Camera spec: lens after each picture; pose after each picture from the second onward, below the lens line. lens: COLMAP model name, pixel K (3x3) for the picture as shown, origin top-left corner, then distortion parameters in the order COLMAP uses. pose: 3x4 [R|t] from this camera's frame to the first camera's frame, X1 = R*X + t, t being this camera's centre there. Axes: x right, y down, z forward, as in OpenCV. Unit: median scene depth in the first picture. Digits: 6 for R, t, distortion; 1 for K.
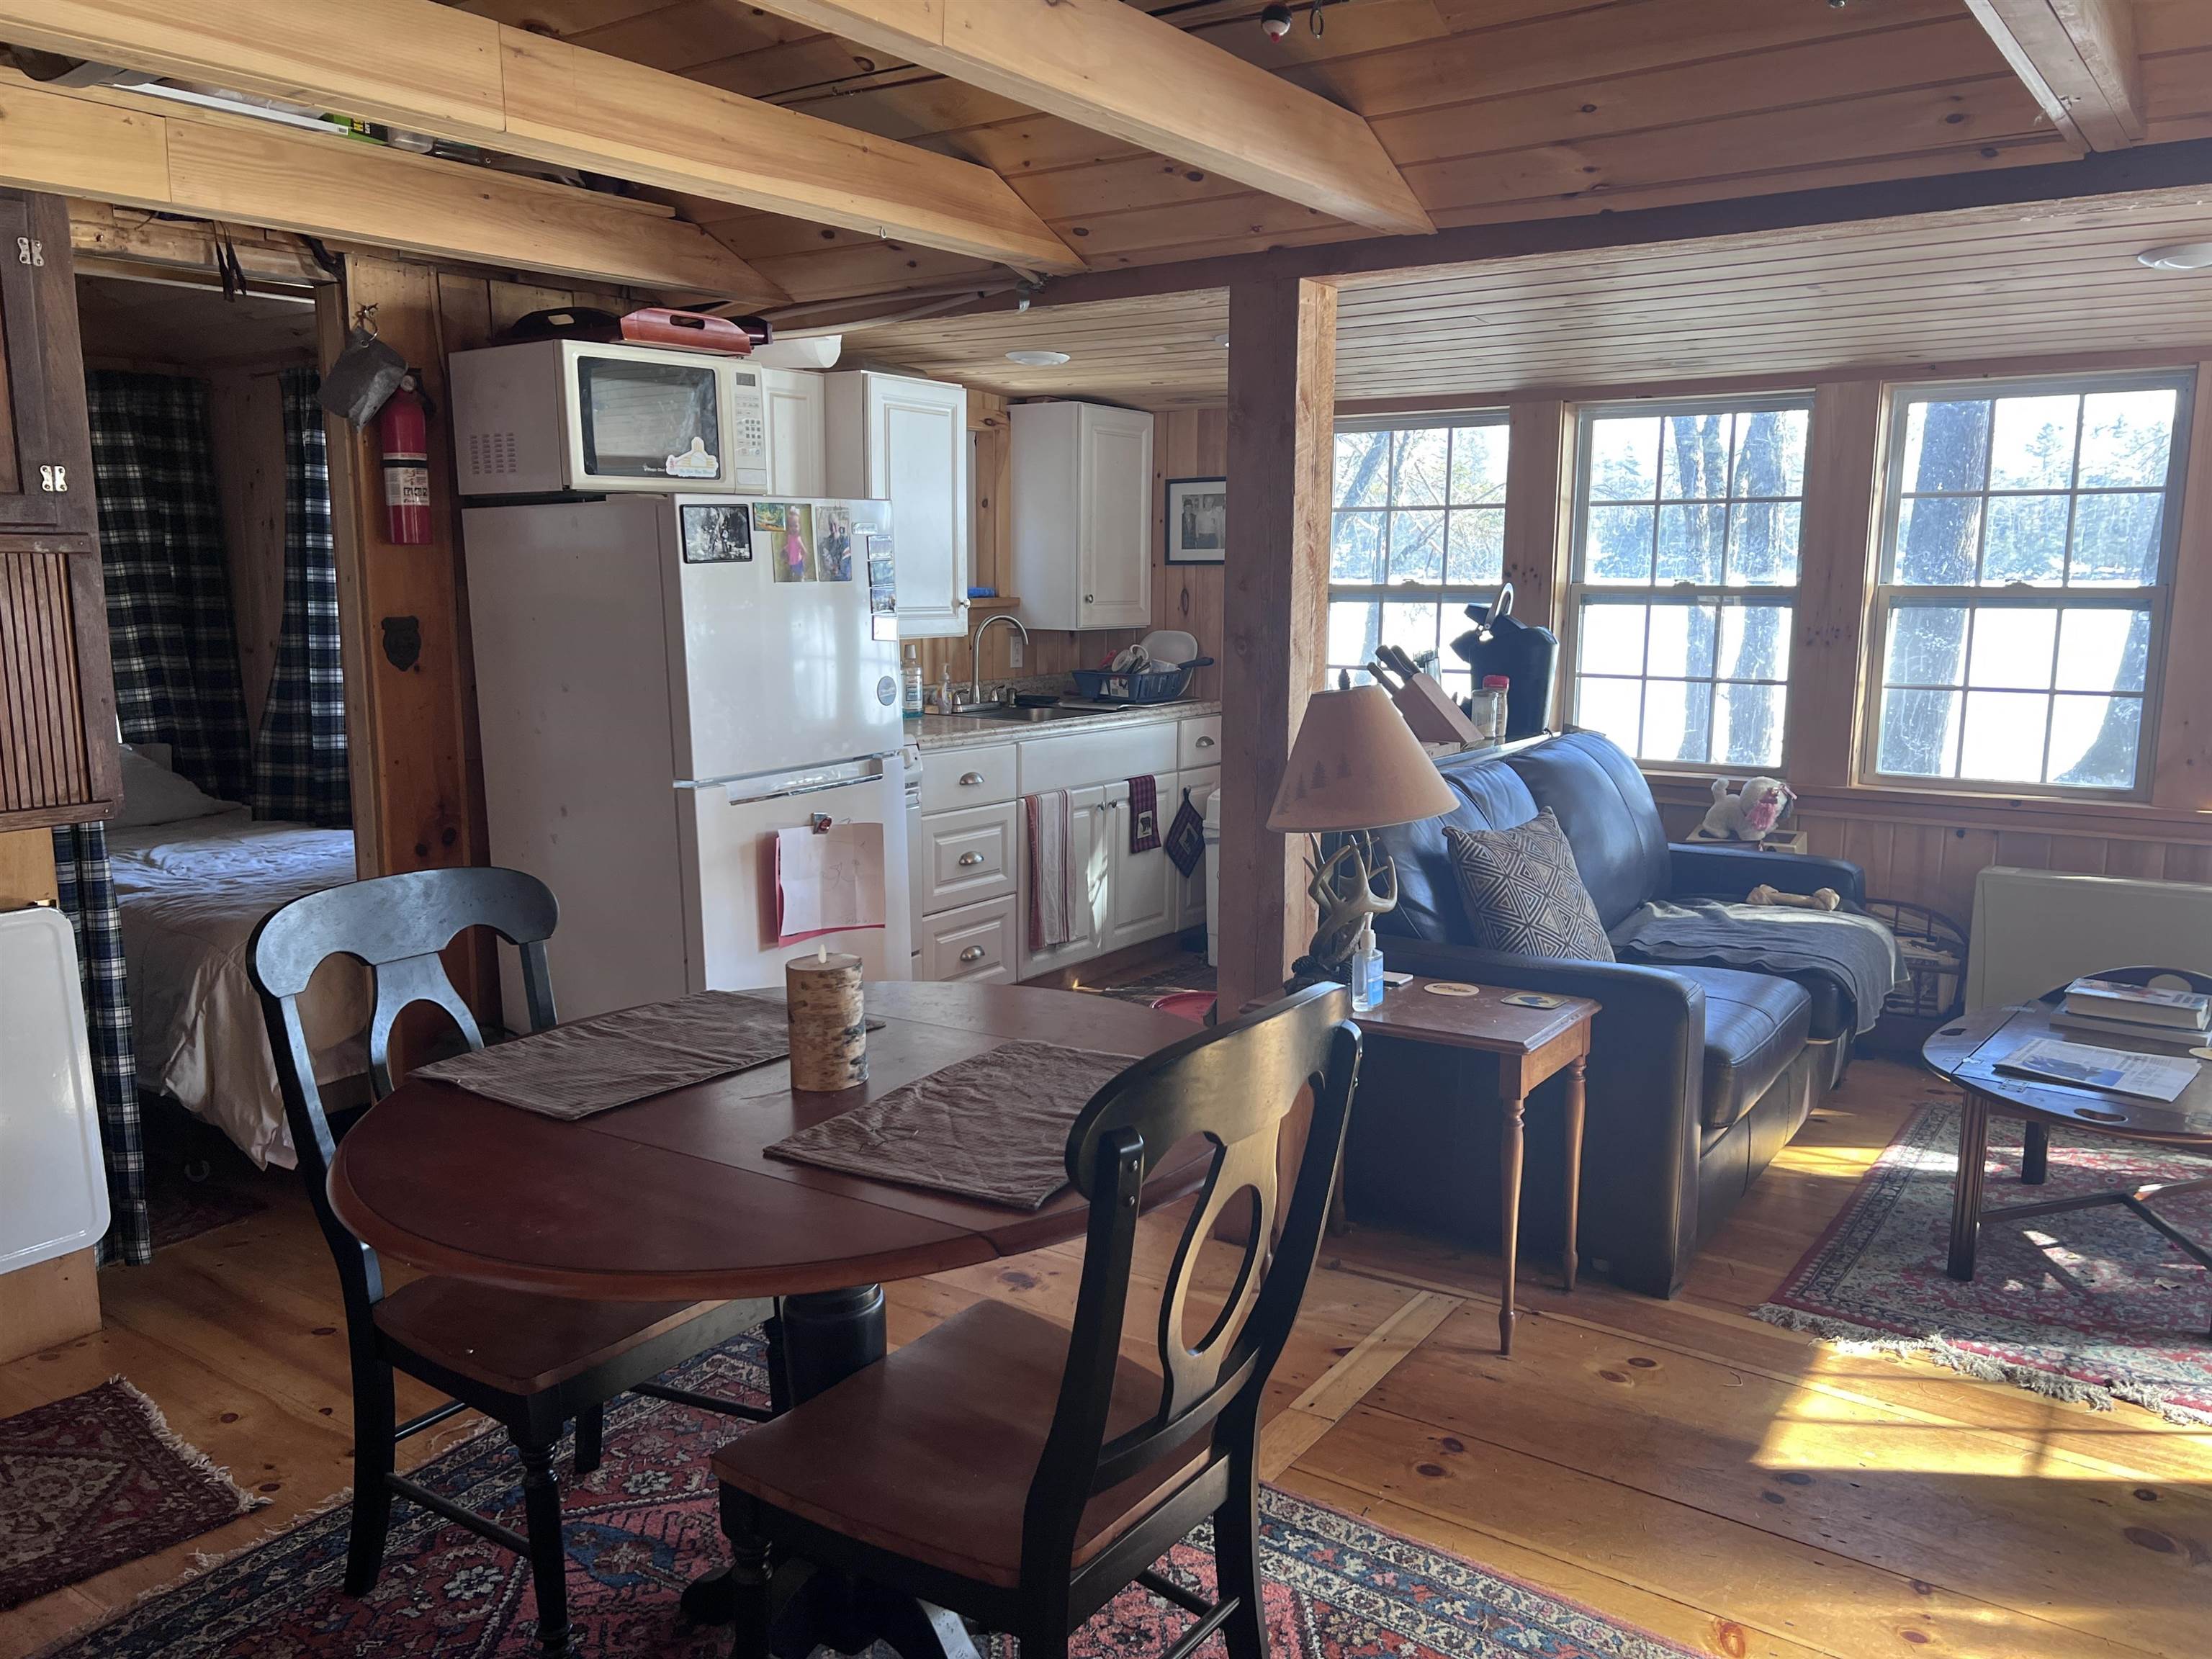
lens RADIAL K [[1652.1, 0, 1093.5], [0, 1652.1, 849.0], [0, 0, 1]] dist [0.073061, -0.089040]
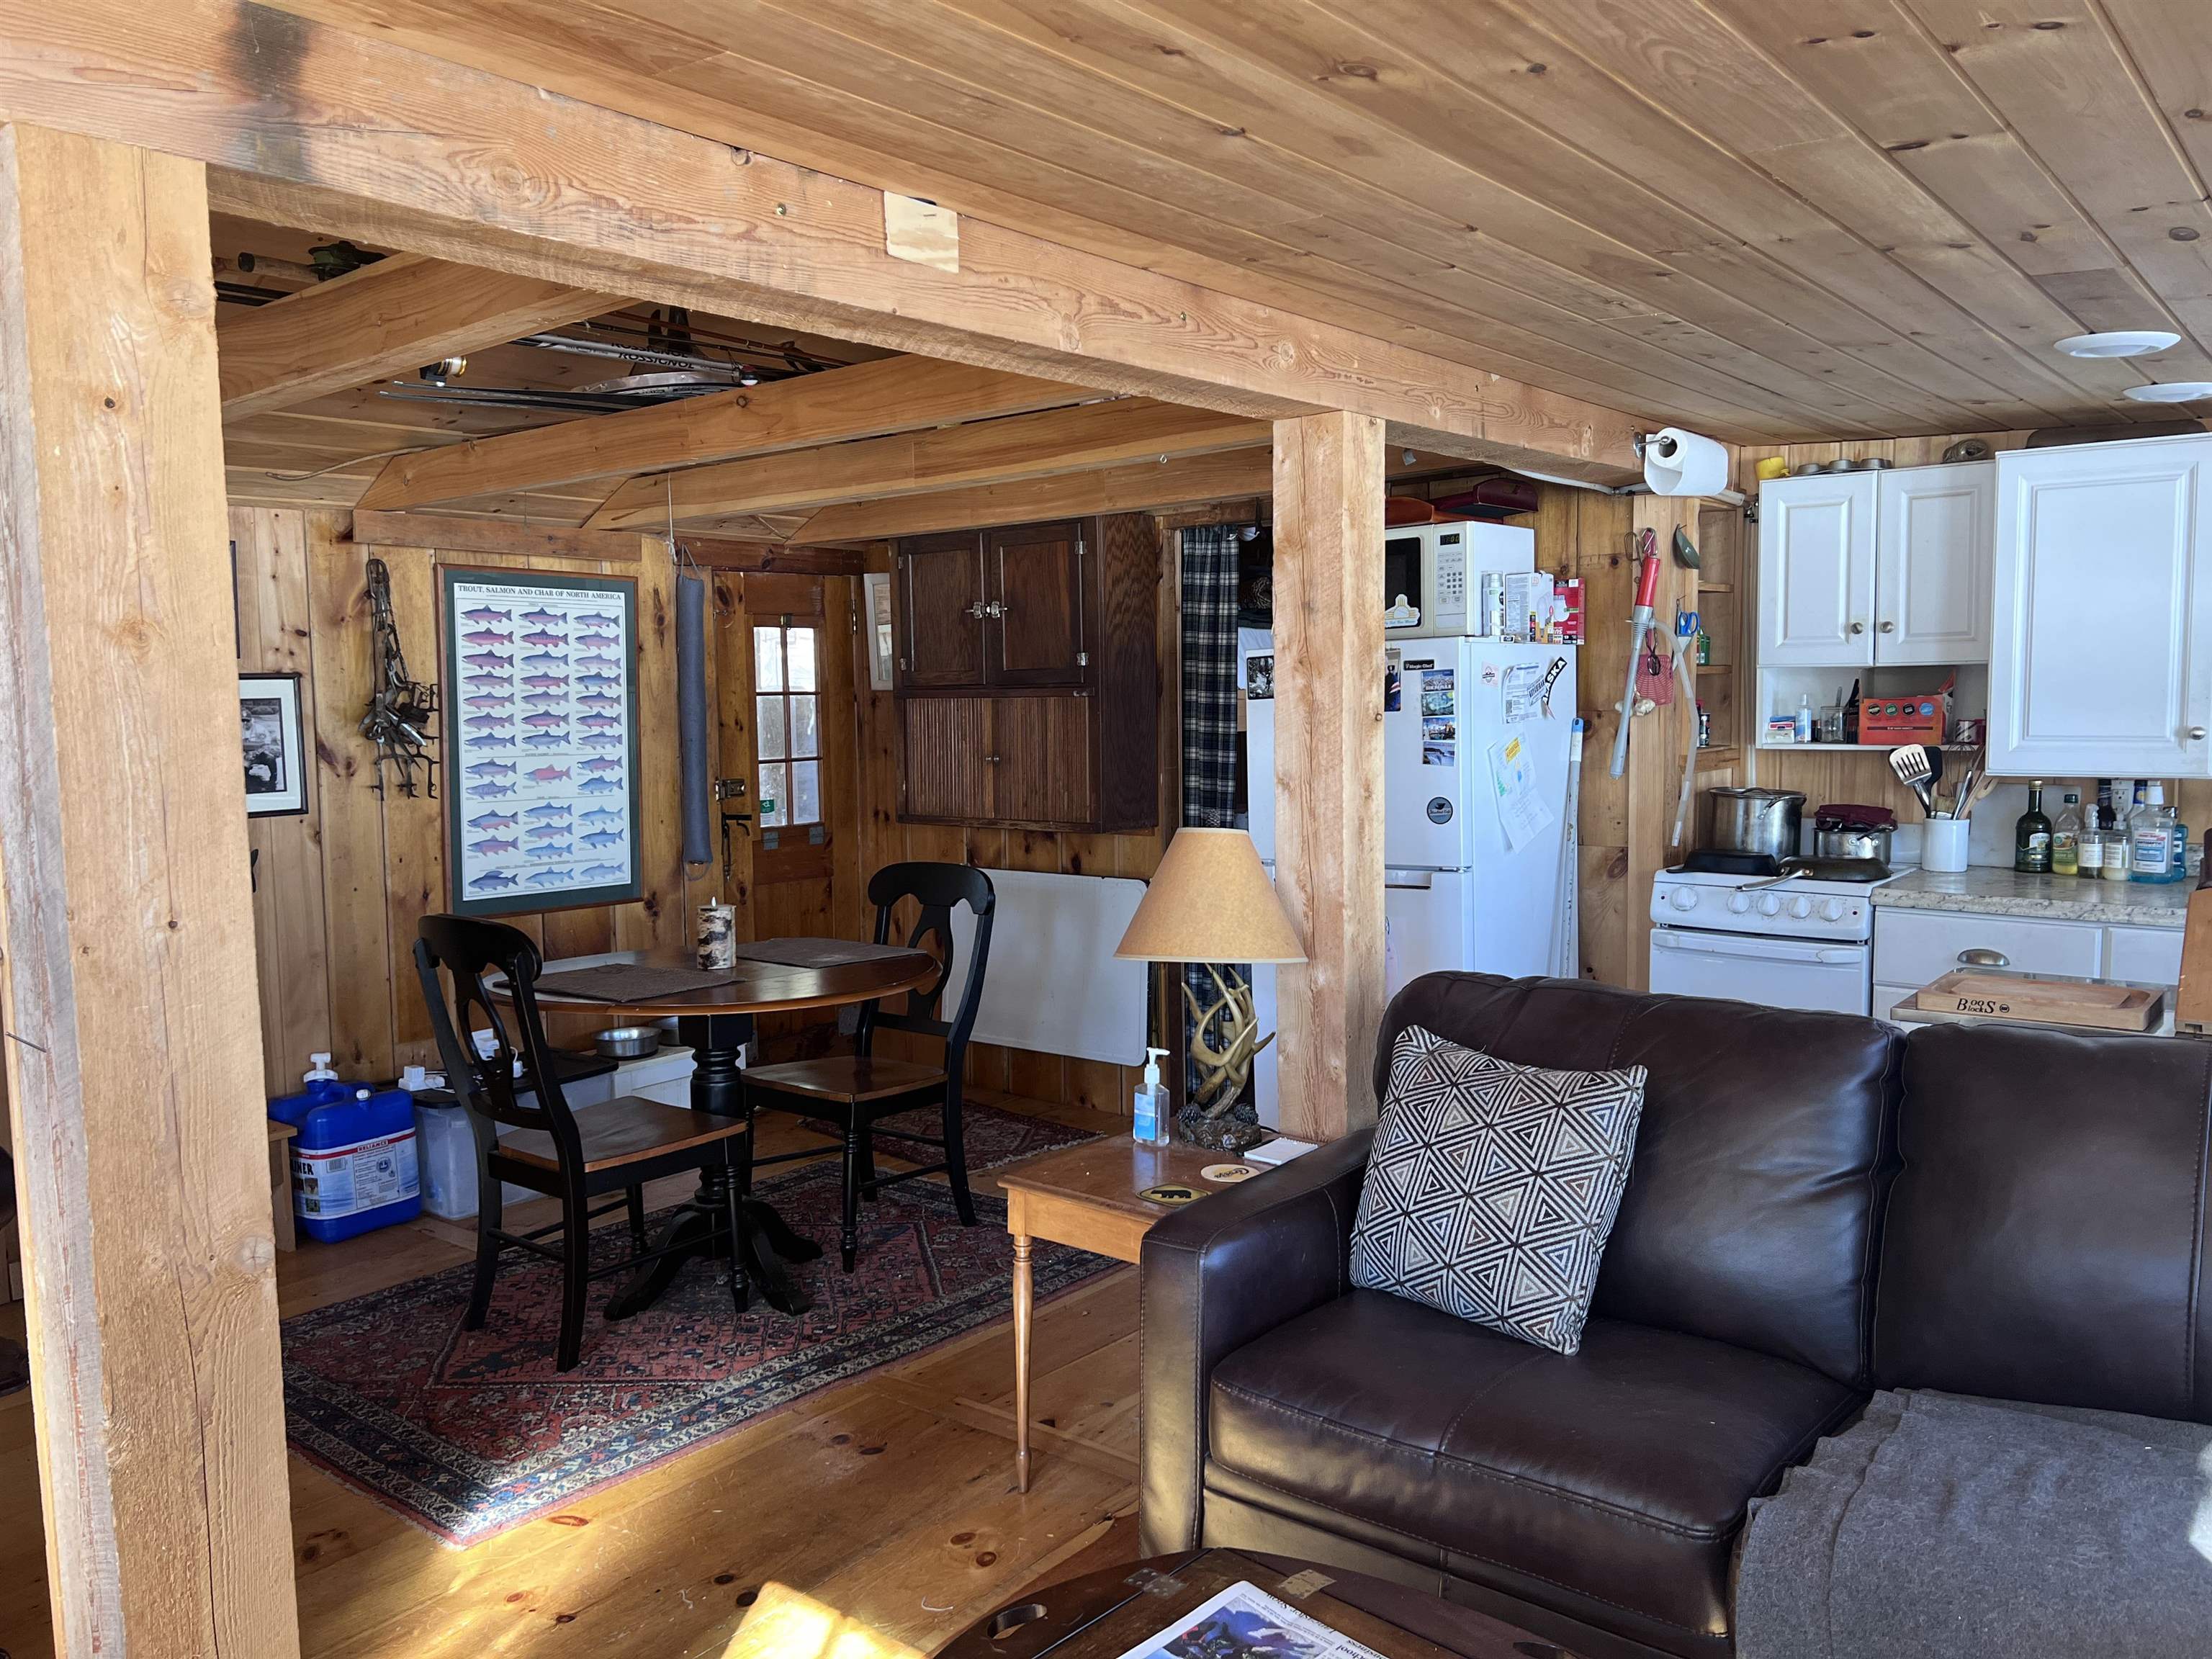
lens RADIAL K [[1652.1, 0, 1104.6], [0, 1652.1, 838.5], [0, 0, 1]] dist [0.073061, -0.089040]
pose [[-0.070450, 0.091988, -0.993265, 0.673190], [-0.148039, 0.983748, 0.101607, -0.107651], [0.986469, 0.154200, -0.055687, 0.585474]]
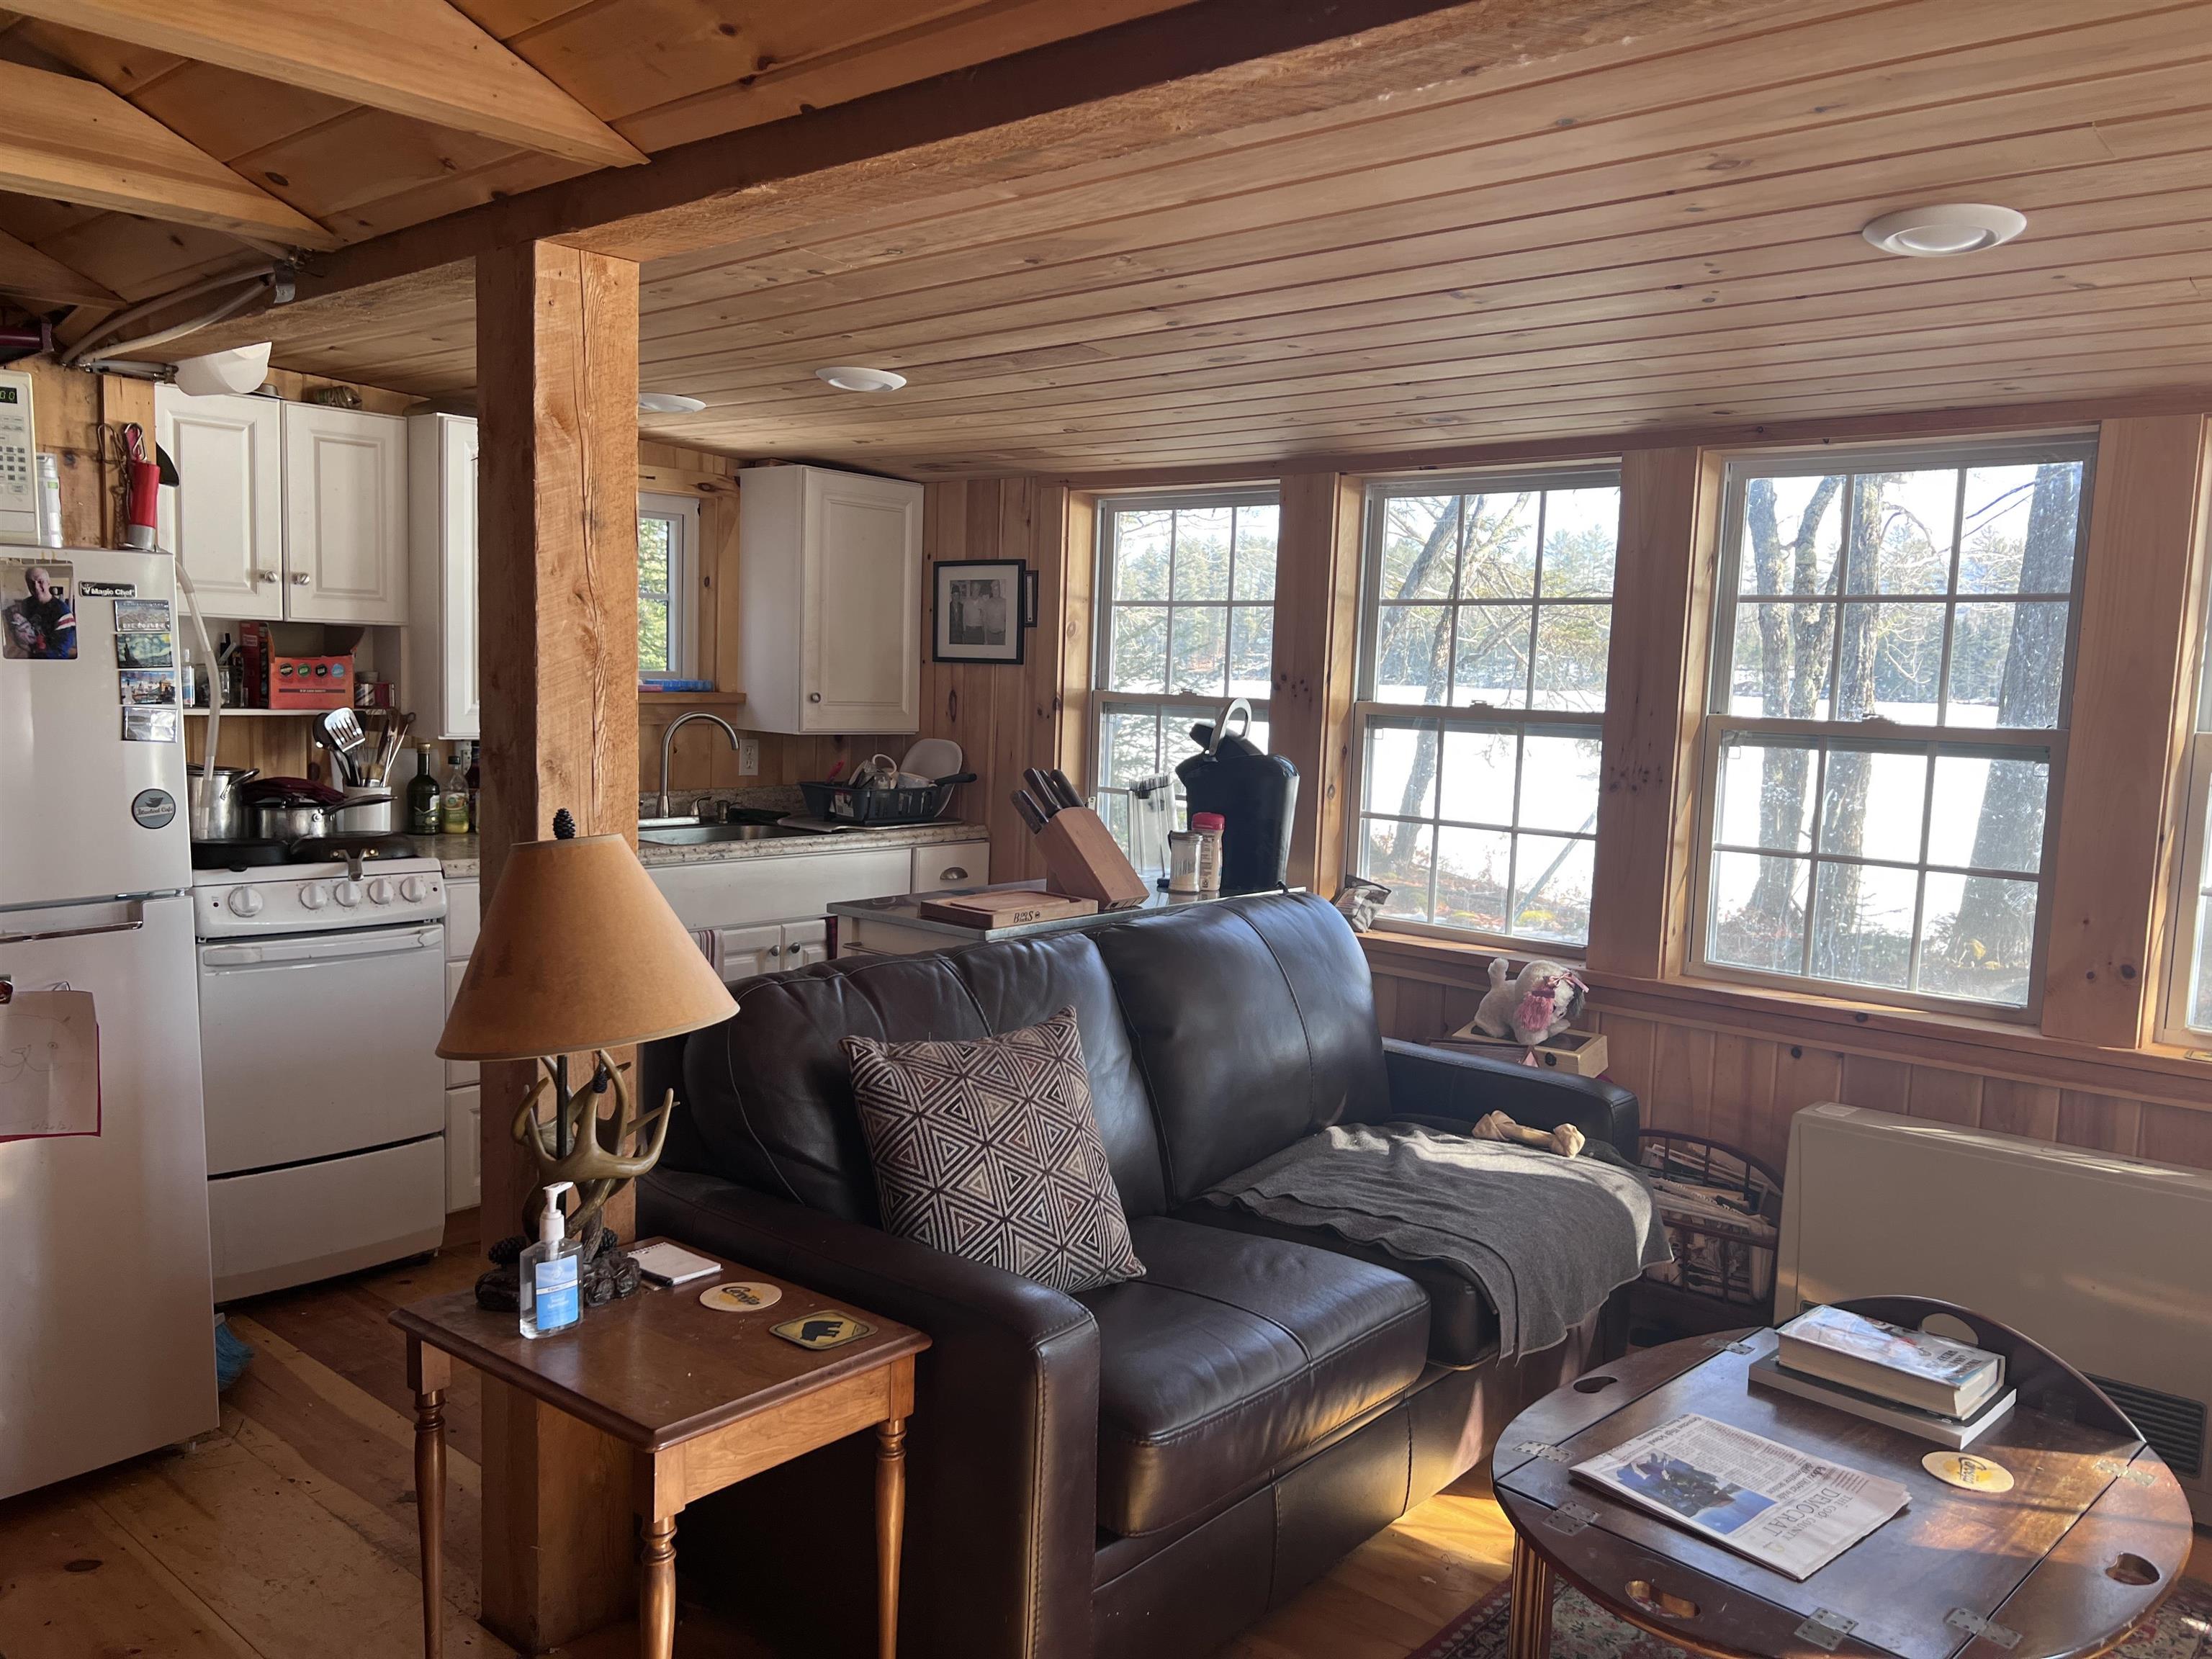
lens RADIAL K [[1652.1, 0, 1116.6], [0, 1652.1, 843.1], [0, 0, 1]] dist [0.073061, -0.089040]
pose [[0.994258, 0.040593, -0.099014, 0.259804], [-0.046764, 0.997053, -0.060821, -0.038192], [0.096253, 0.065102, 0.993226, 0.209670]]
